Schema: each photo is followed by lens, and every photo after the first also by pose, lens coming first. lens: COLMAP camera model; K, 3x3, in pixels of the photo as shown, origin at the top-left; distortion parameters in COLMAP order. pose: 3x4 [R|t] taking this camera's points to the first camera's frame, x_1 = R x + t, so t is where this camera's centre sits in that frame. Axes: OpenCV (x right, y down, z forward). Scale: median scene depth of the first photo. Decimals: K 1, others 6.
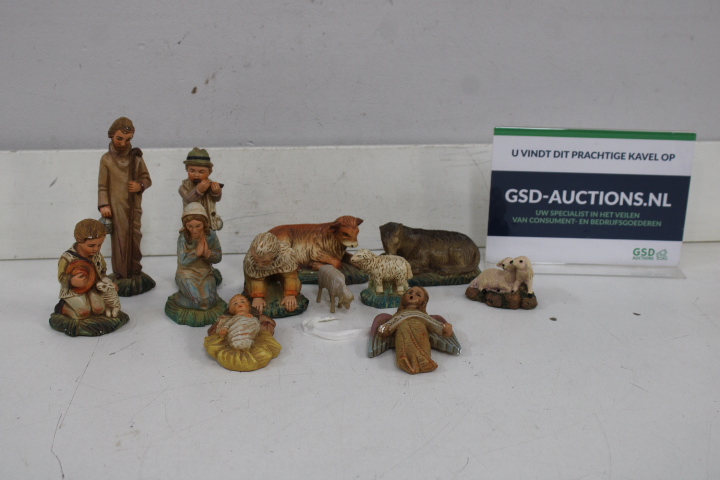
lens RADIAL K [[1002.0, 0, 353.6], [0, 1002.0, 246.6], [0, 0, 1]] dist [-0.020944, 0.000000]
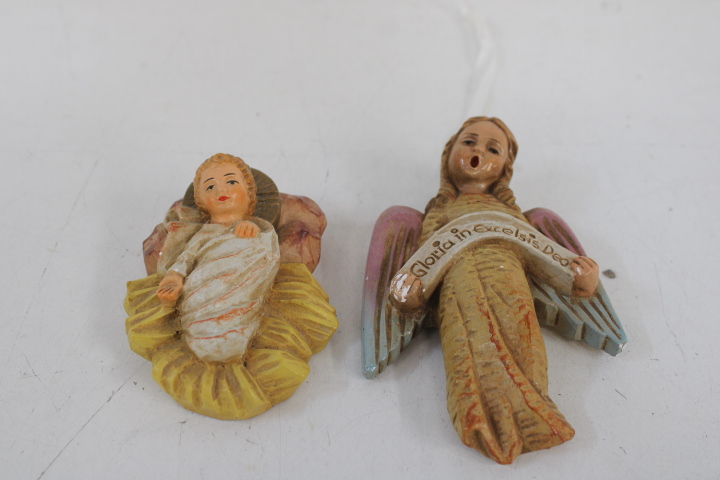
lens RADIAL K [[908.3, 0, 361.0], [0, 908.3, 238.9], [0, 0, 1]] dist [-0.053578, 0.000000]
pose [[0.998387, -0.042412, 0.037743, 0.003259], [0.022031, 0.902115, 0.430934, -0.064190], [-0.052325, -0.429407, 0.901594, 0.682318]]
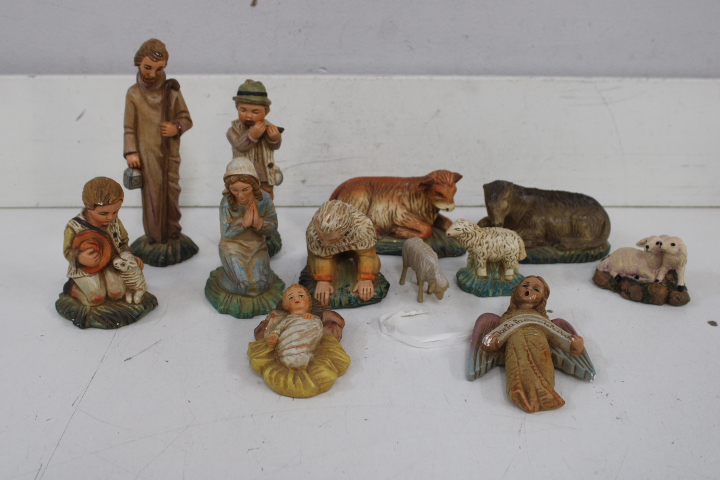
lens RADIAL K [[908.3, 0, 360.6], [0, 908.3, 234.7], [0, 0, 1]] dist [-0.053578, 0.000000]
pose [[0.996541, 0.035837, -0.074977, -0.016433], [-0.027818, 0.994042, 0.105391, -0.058911], [0.078307, -0.102941, 0.991600, 0.319694]]
